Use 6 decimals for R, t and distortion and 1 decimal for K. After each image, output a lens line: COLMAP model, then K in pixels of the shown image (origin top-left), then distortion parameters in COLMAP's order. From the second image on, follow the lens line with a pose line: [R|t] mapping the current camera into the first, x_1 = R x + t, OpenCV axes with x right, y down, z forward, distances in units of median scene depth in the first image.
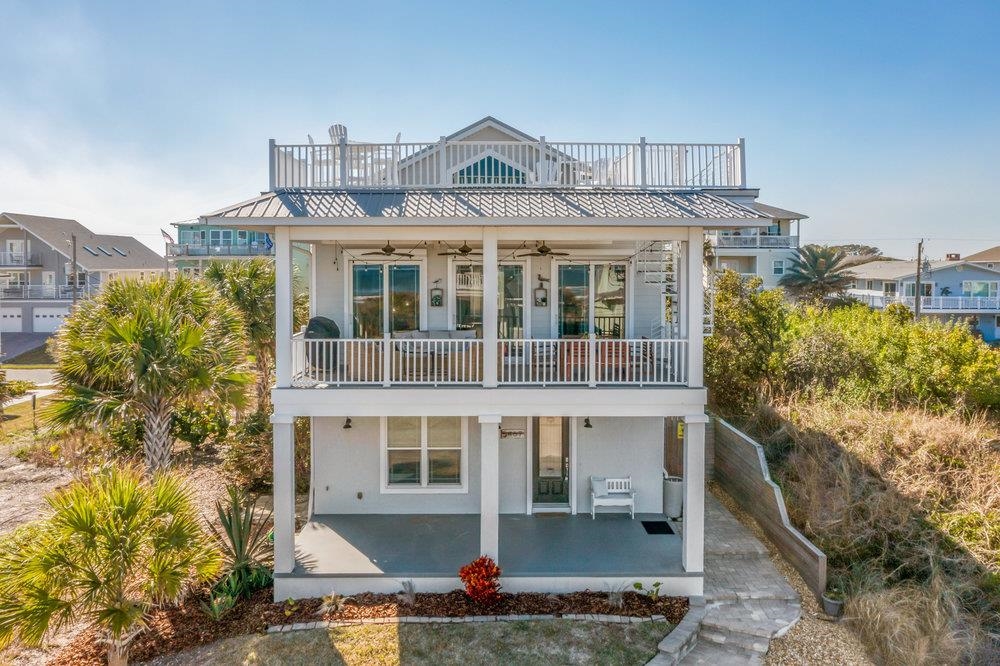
lens RADIAL K [[790.8, 0, 500.0], [0, 790.8, 333.0], [0, 0, 1]] dist [-0.001260, -0.000171]
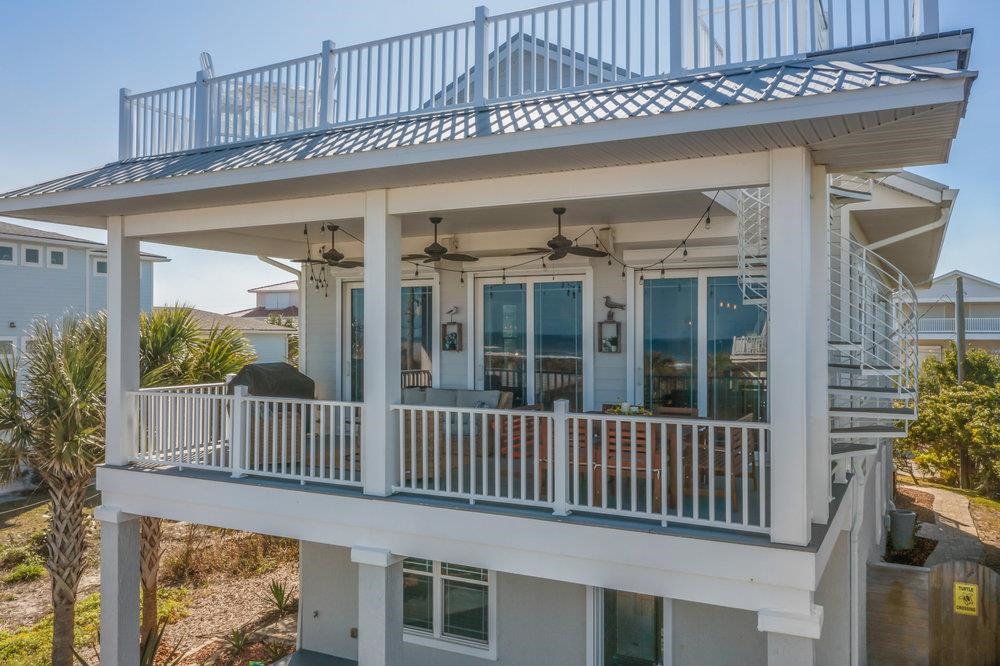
lens RADIAL K [[865.9, 0, 499.5], [0, 865.9, 359.9], [0, 0, 1]] dist [-0.000069, -0.000148]
pose [[0.851328, 0.013648, -0.524457, 0.351275], [-0.048982, 0.997363, -0.053556, 0.006172], [0.522343, 0.071283, 0.849751, 0.542240]]
